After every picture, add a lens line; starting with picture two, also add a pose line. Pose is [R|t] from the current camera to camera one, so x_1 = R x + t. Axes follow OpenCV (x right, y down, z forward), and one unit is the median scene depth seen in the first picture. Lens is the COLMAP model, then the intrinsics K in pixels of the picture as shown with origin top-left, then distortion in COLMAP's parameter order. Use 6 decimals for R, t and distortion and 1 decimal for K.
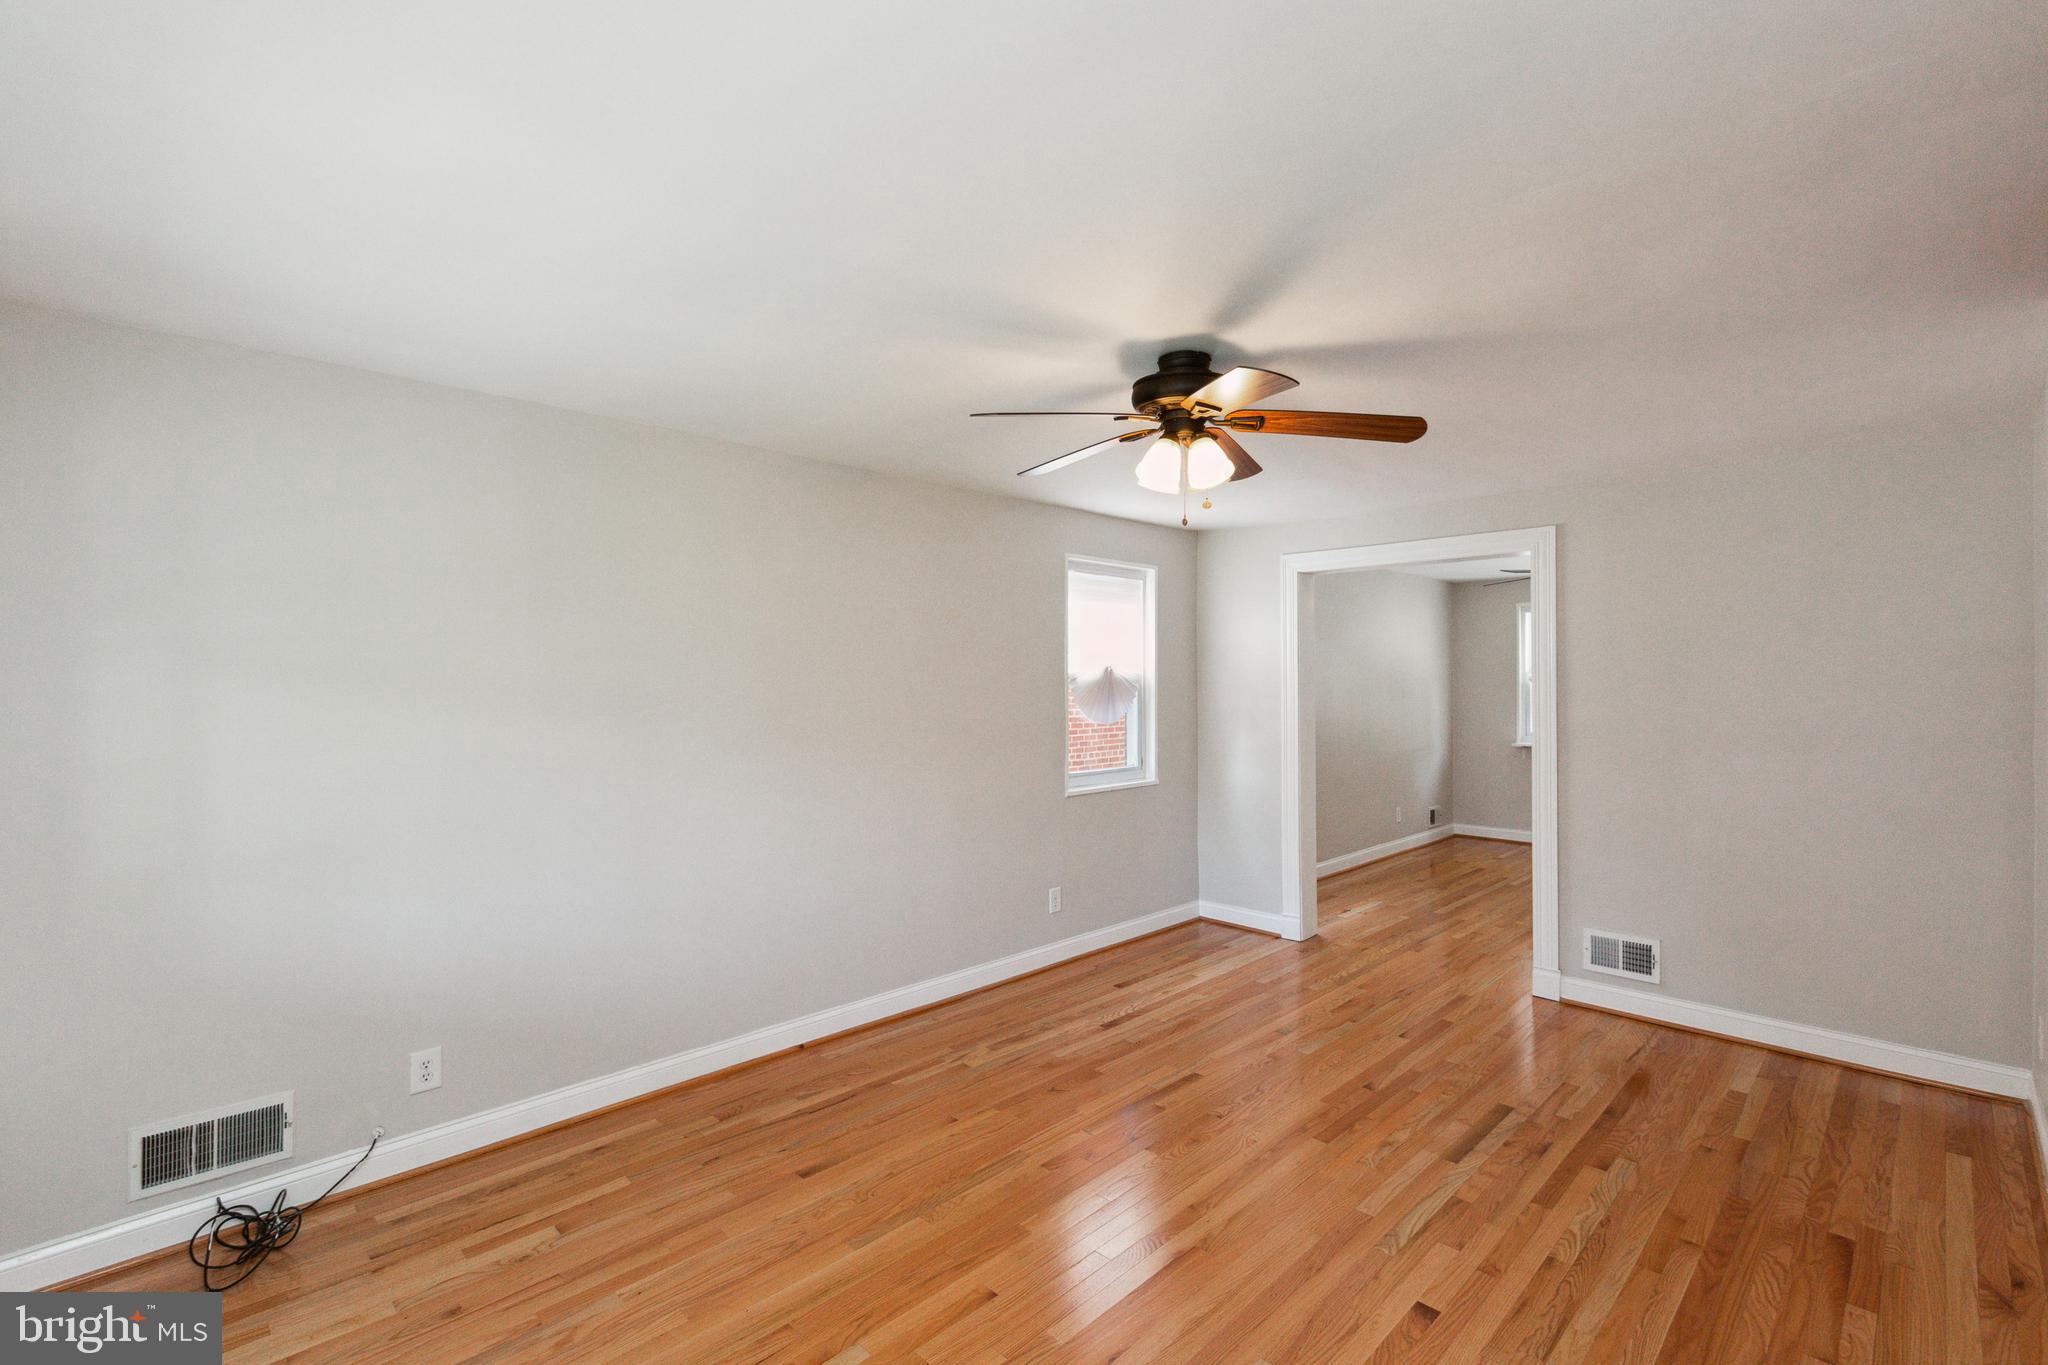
lens RADIAL K [[912.9, 0, 1024.0], [0, 912.9, 682.5], [0, 0, 1]] dist [-0.001363, 0.000347]
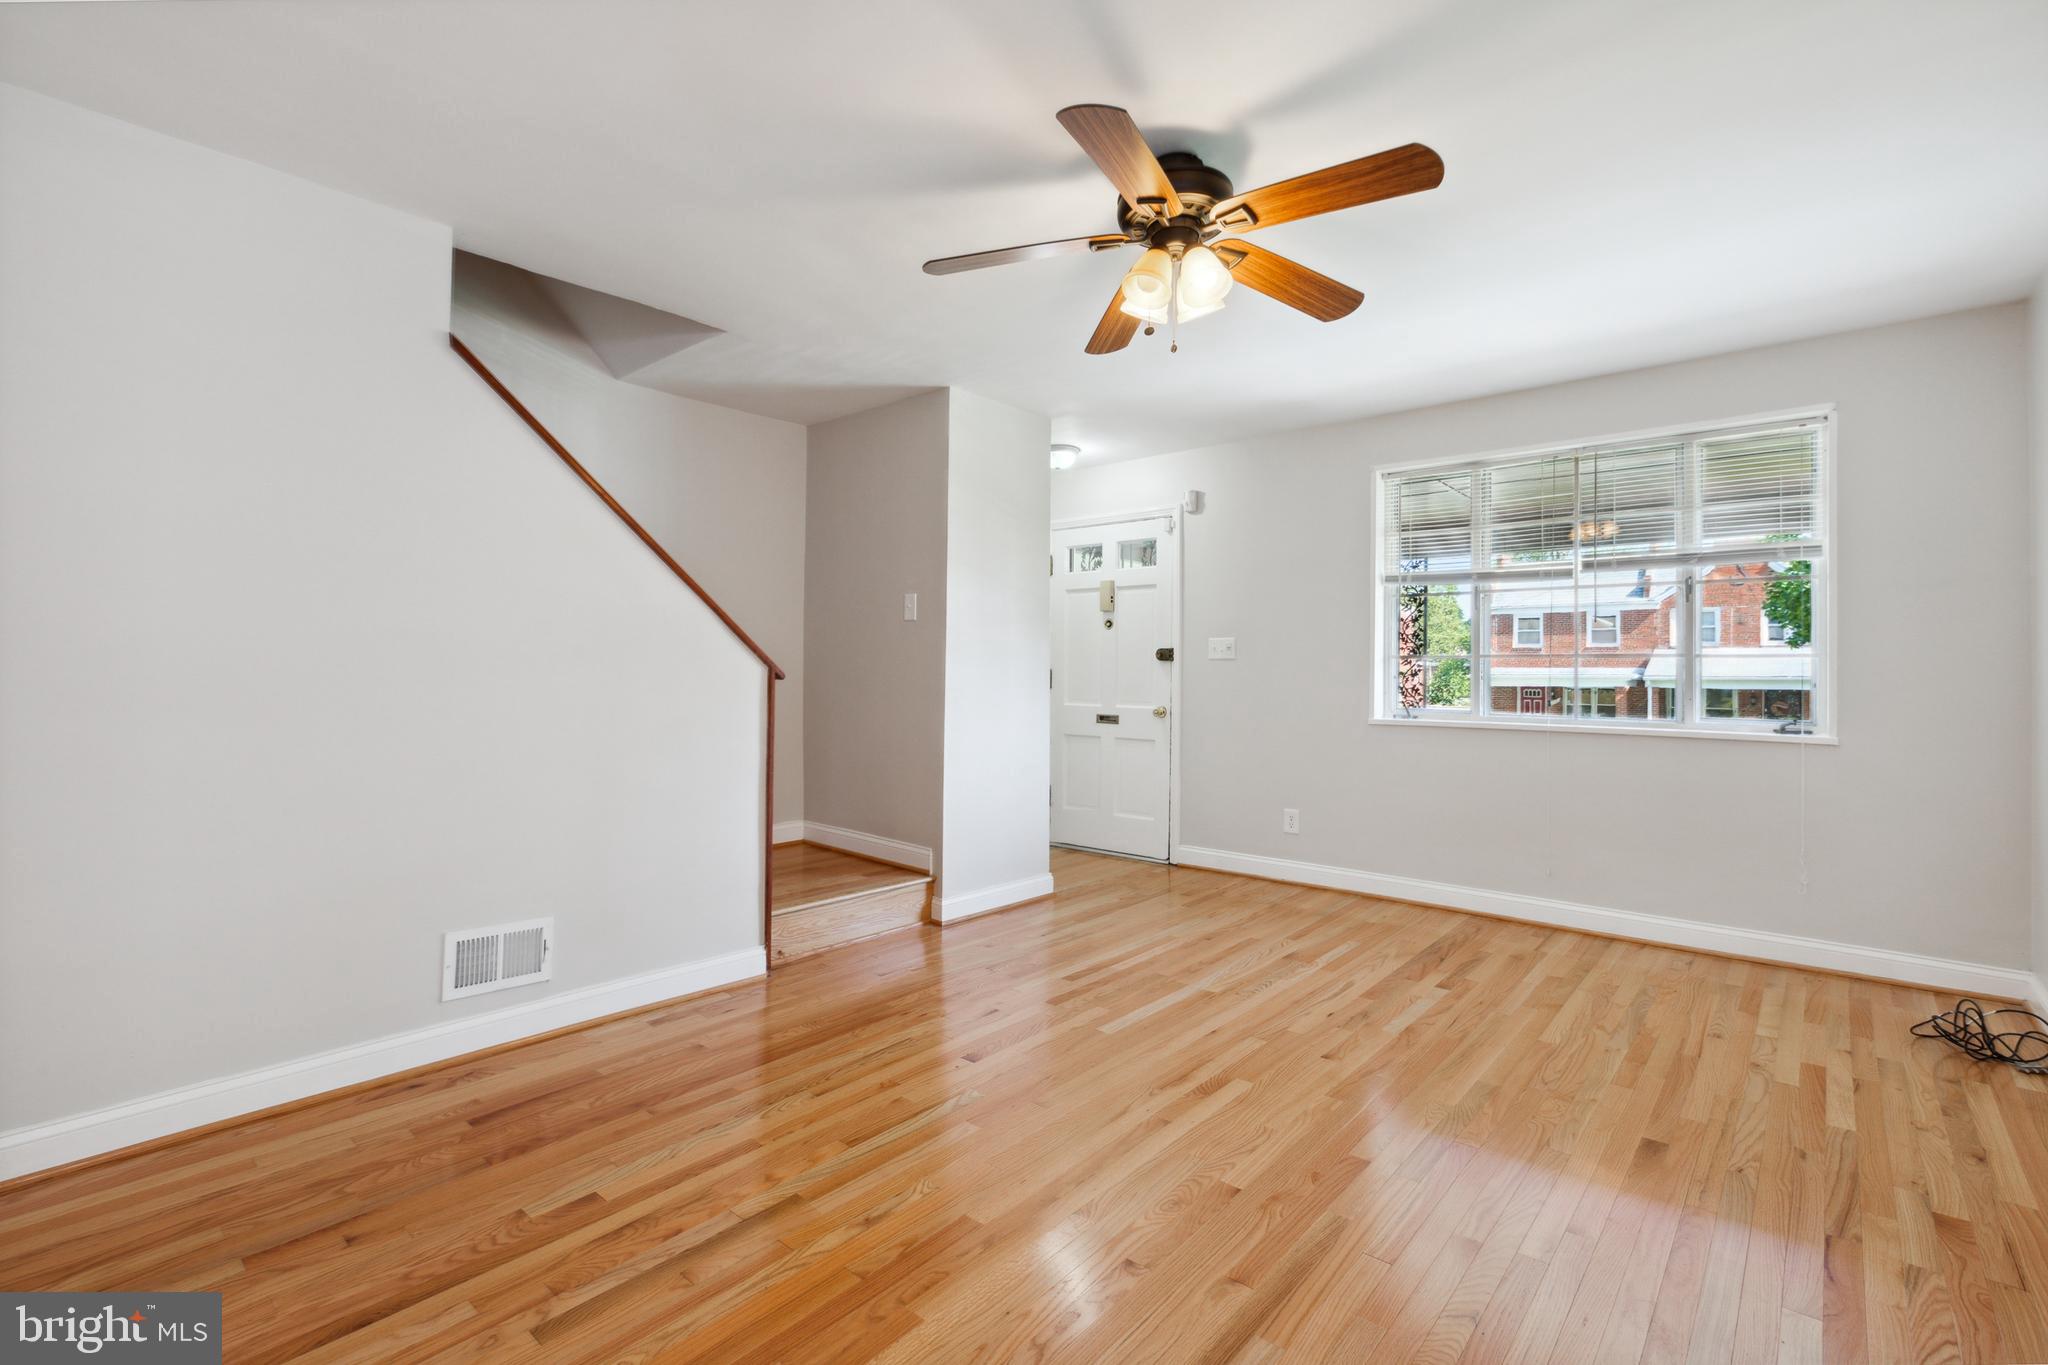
lens RADIAL K [[916.1, 0, 1027.3], [0, 916.1, 673.5], [0, 0, 1]] dist [0.001521, 0.000538]
pose [[-0.997551, -0.002549, -0.069903, 0.342358], [-0.002933, 0.999981, 0.005387, 0.123744], [0.069888, 0.005578, -0.997539, 1.681463]]
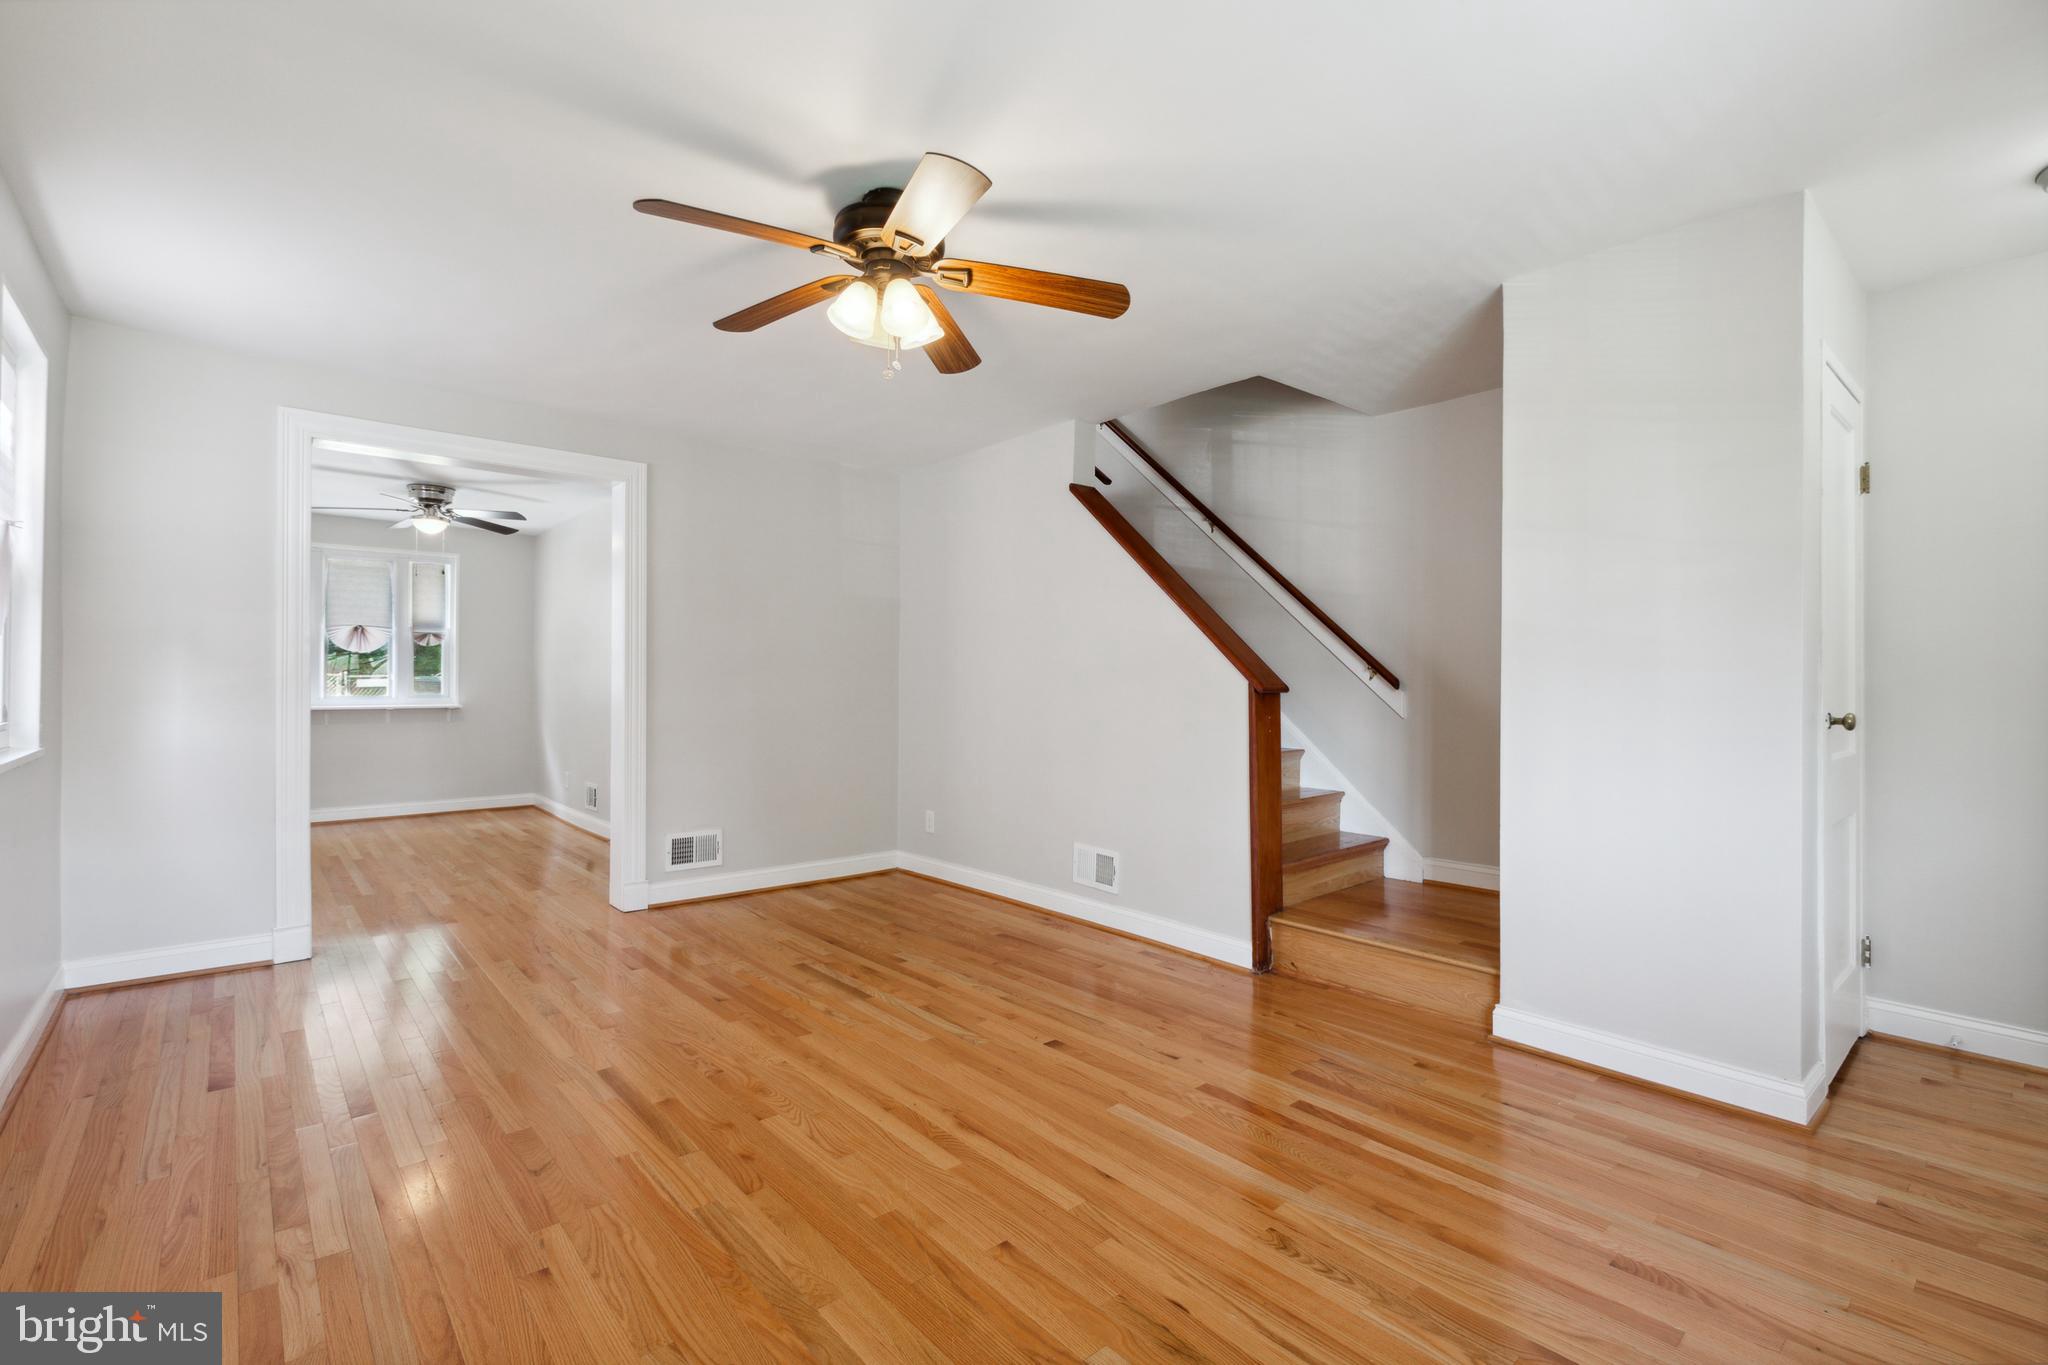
lens RADIAL K [[916.1, 0, 1027.3], [0, 916.1, 673.5], [0, 0, 1]] dist [0.001521, 0.000538]
pose [[0.066791, 0.012237, 0.997692, -0.667210], [-0.000514, 0.999925, -0.012230, 0.128861], [-0.997767, 0.000305, 0.066792, 0.715606]]
